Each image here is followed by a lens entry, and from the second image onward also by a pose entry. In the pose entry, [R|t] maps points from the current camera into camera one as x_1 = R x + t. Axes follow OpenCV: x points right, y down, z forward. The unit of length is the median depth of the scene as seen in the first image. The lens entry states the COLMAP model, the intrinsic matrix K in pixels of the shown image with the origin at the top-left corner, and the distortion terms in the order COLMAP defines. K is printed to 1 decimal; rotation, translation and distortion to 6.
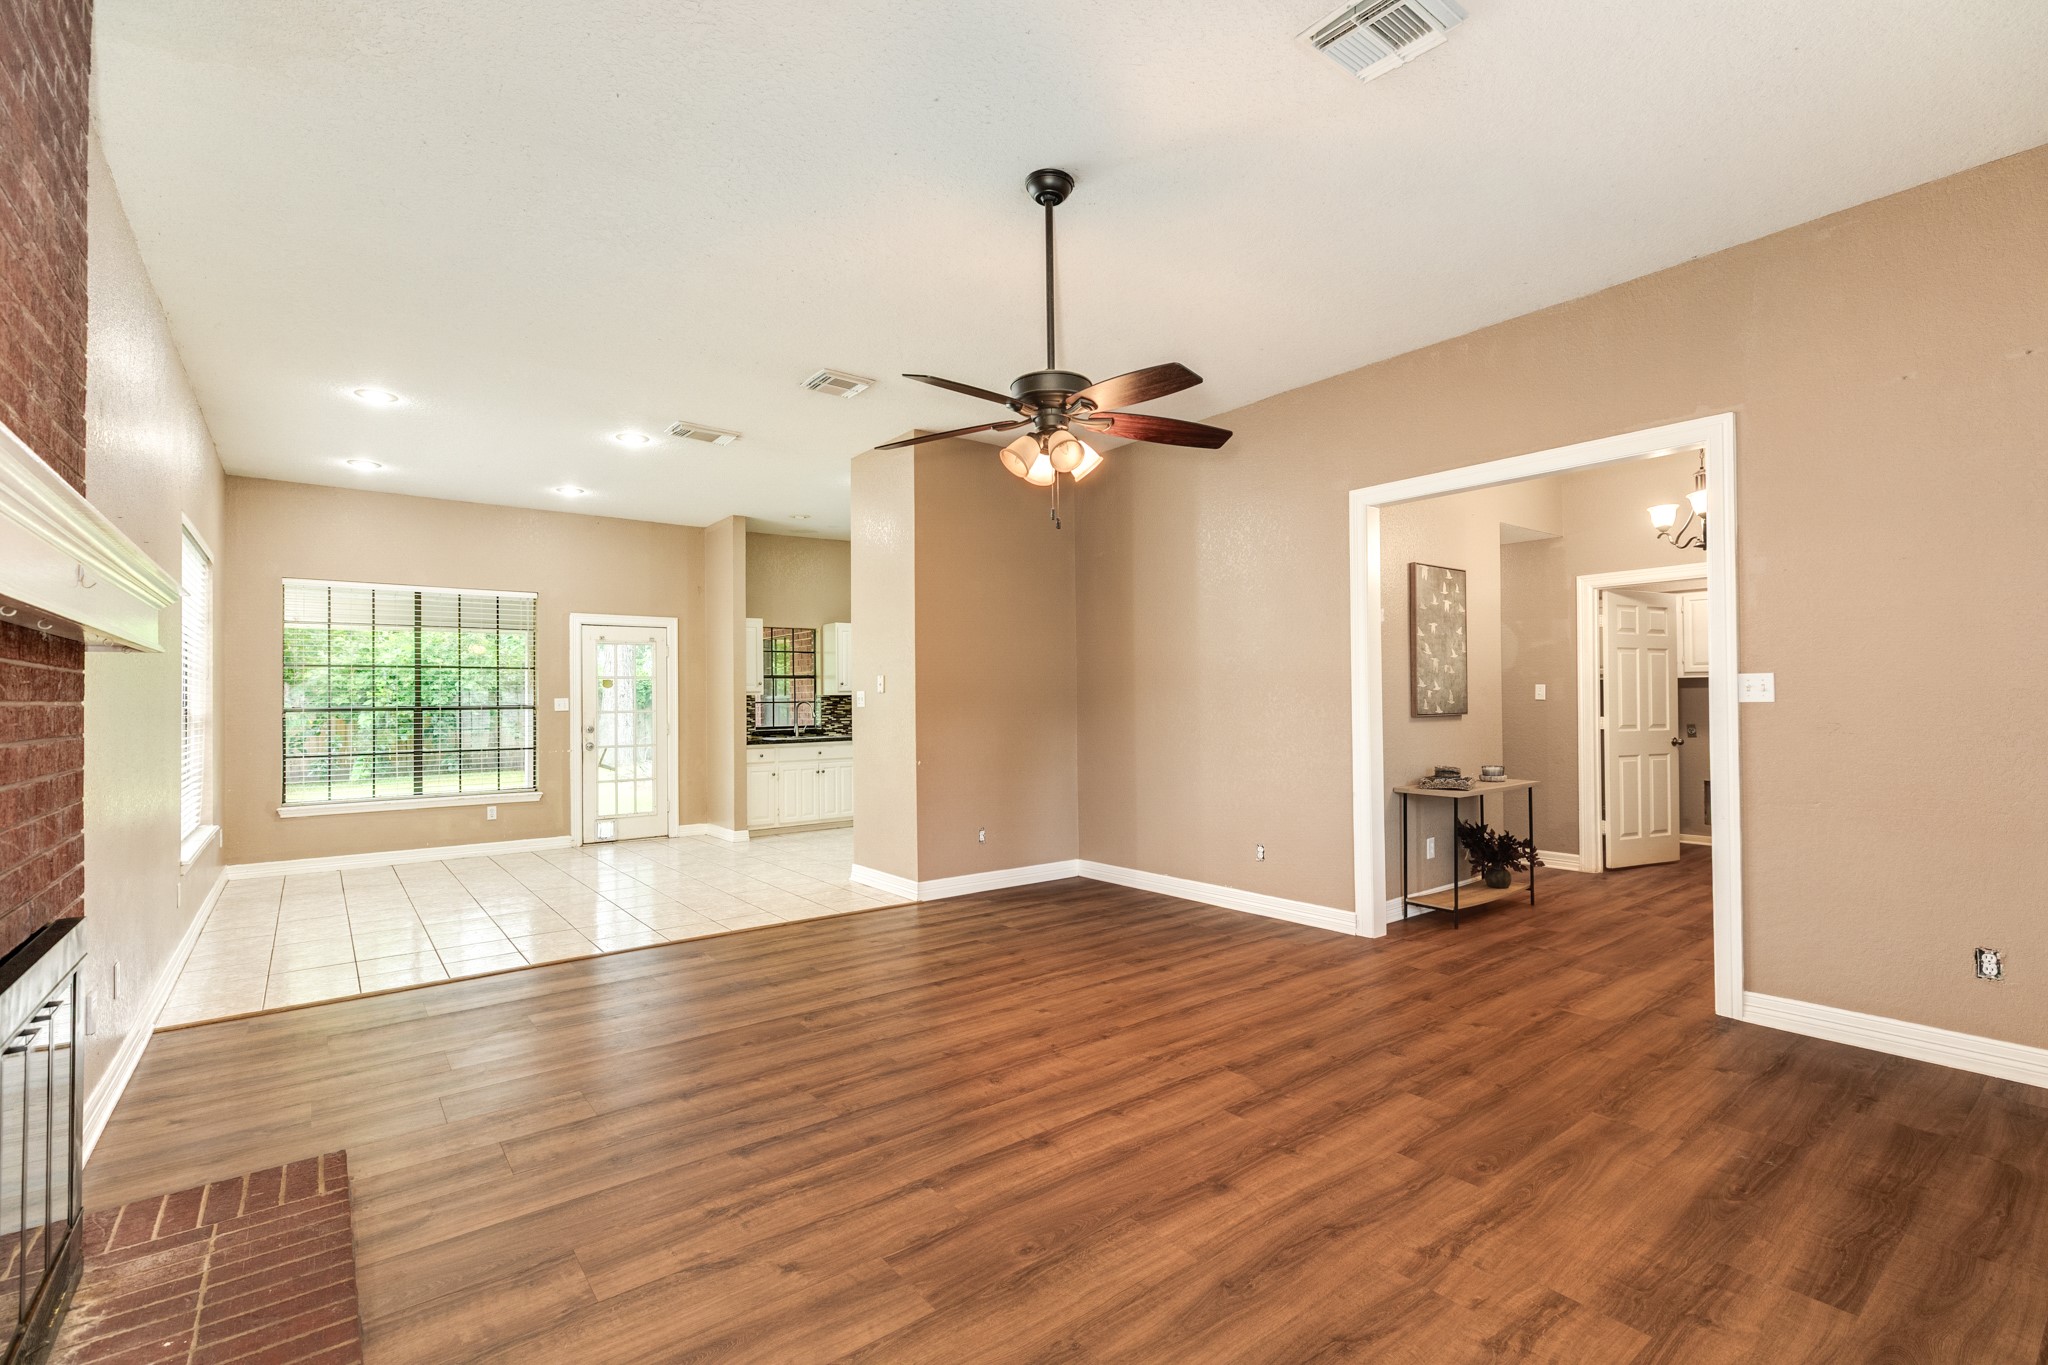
lens RADIAL K [[913.9, 0, 1023.8], [0, 913.9, 685.7], [0, 0, 1]] dist [0.004913, -0.000678]
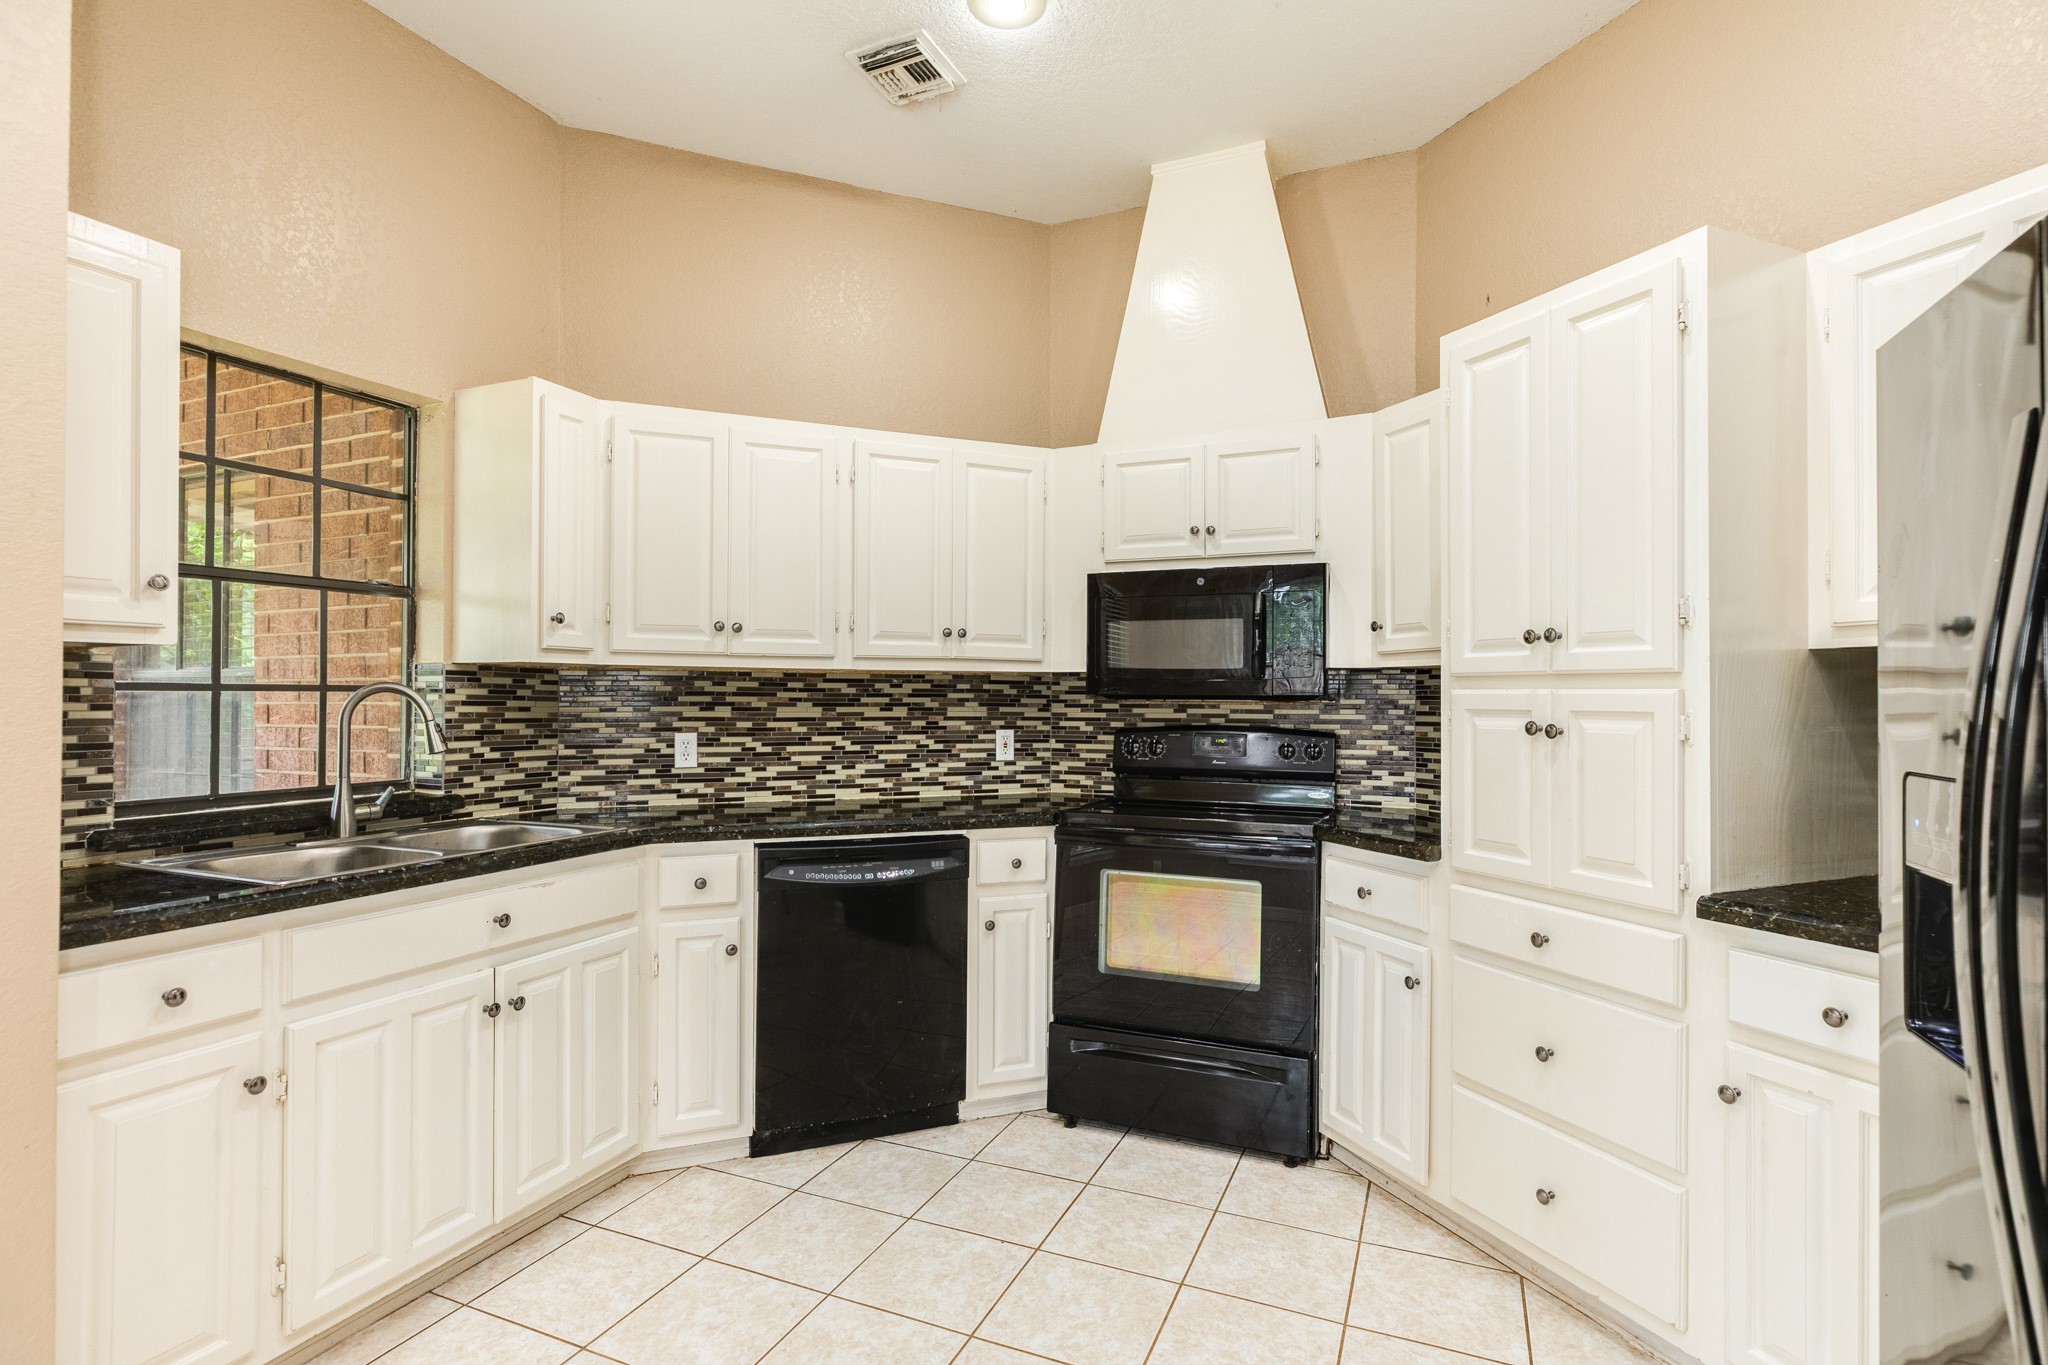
lens RADIAL K [[979.2, 0, 1024.8], [0, 979.2, 686.3], [0, 0, 1]] dist [-0.007874, 0.001684]
pose [[0.876791, 0.018705, 0.480508, -0.527682], [-0.020431, 0.999790, -0.001638, 0.035986], [-0.480438, -0.008381, 0.876989, 1.710631]]
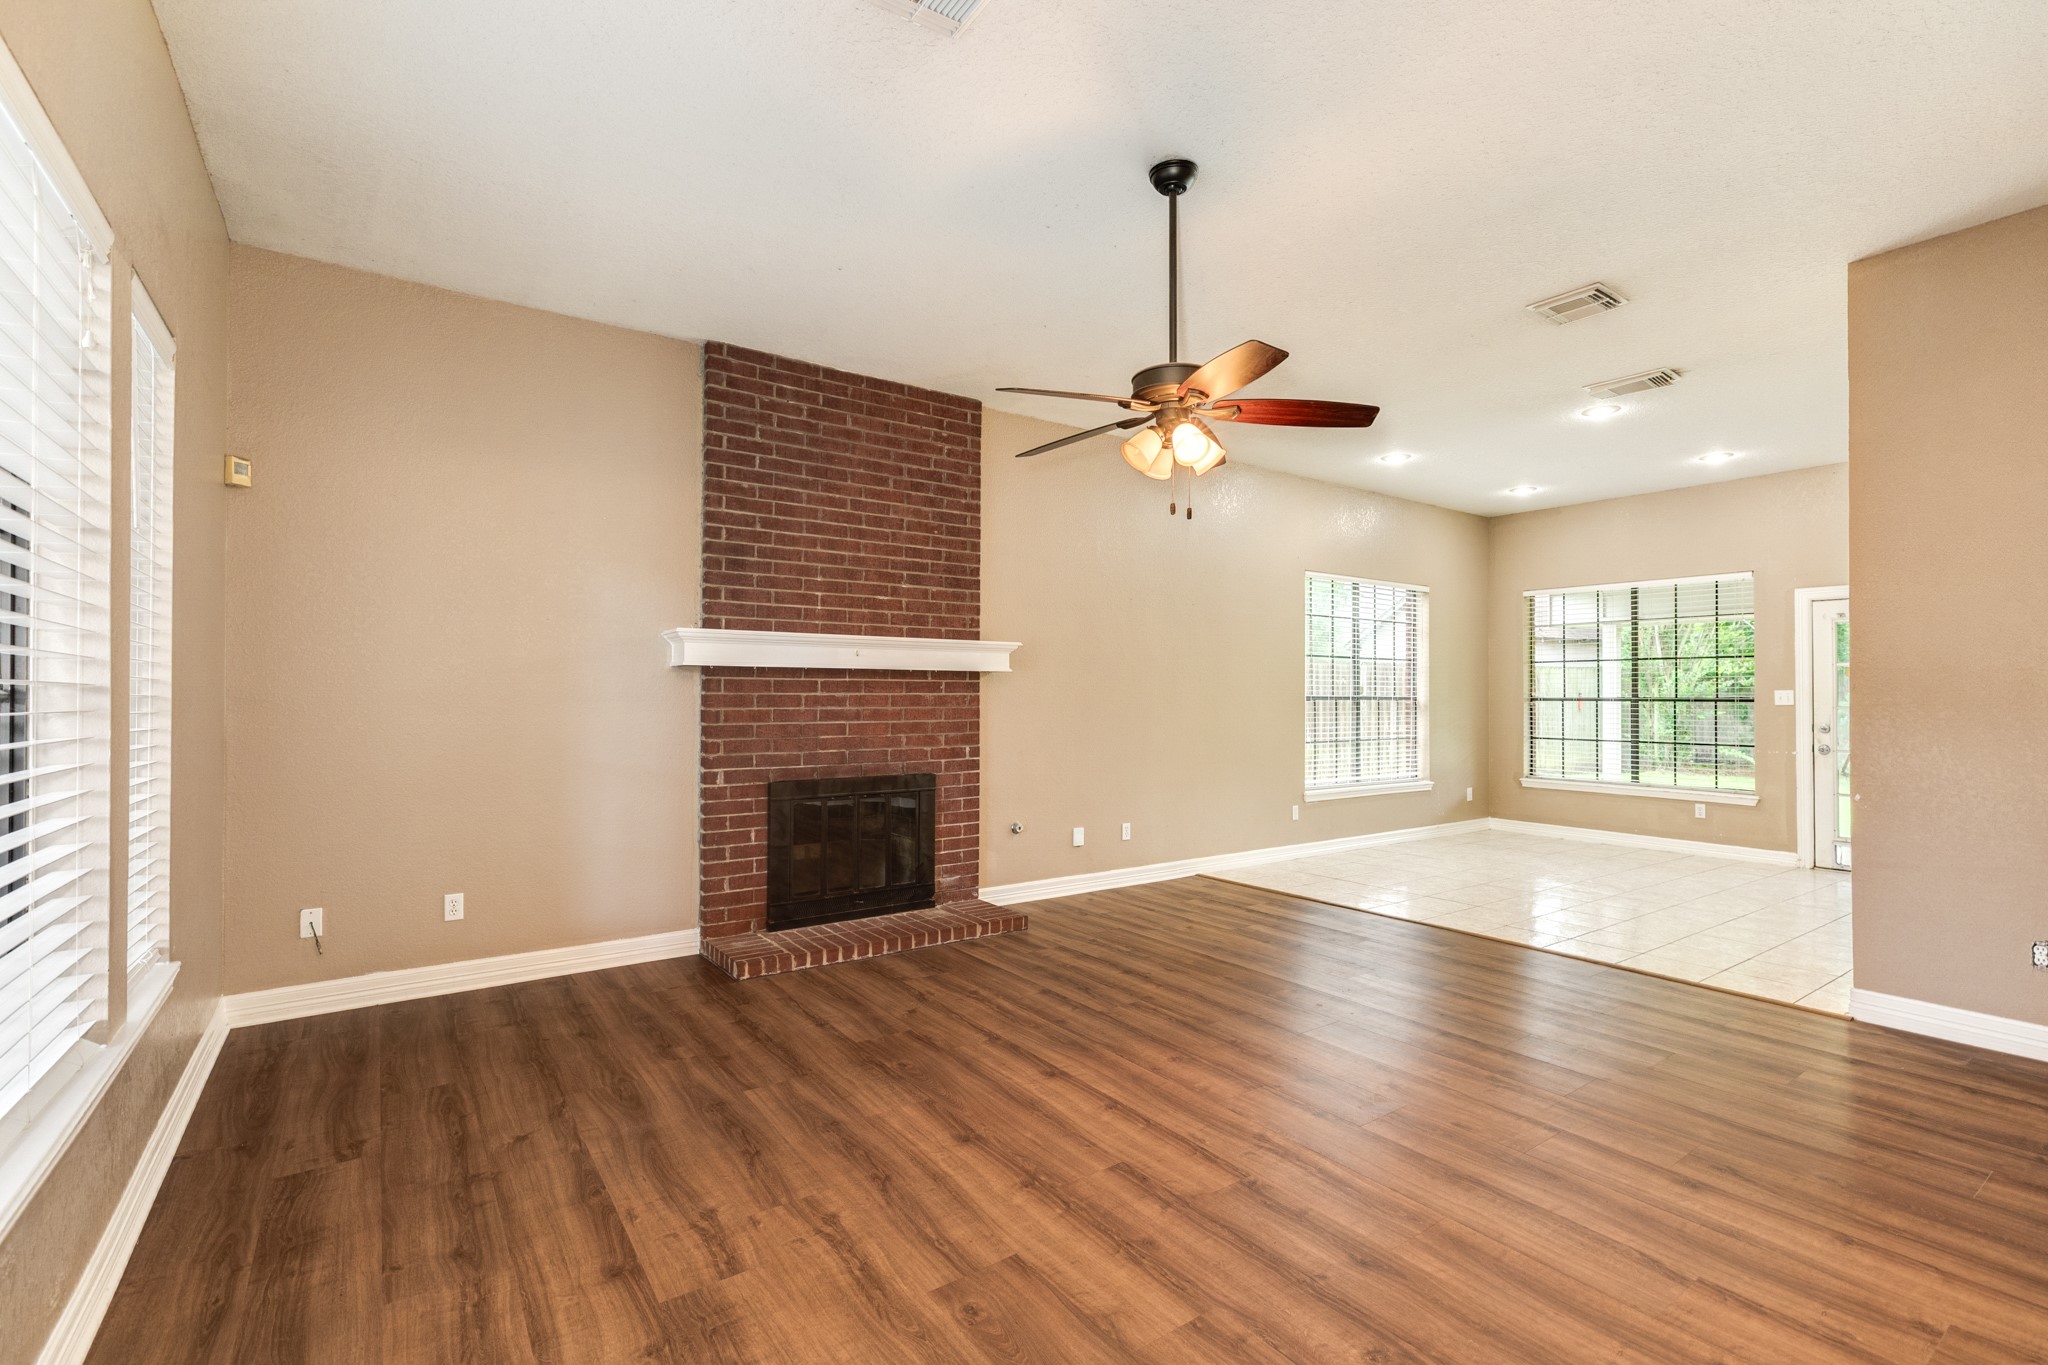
lens RADIAL K [[913.9, 0, 1021.1], [0, 913.9, 683.2], [0, 0, 1]] dist [0.004913, -0.000678]
pose [[-0.046444, -0.004090, -0.998913, 0.810249], [0.013694, 0.999895, -0.004730, 0.002789], [0.998827, -0.013898, -0.046384, 0.693500]]
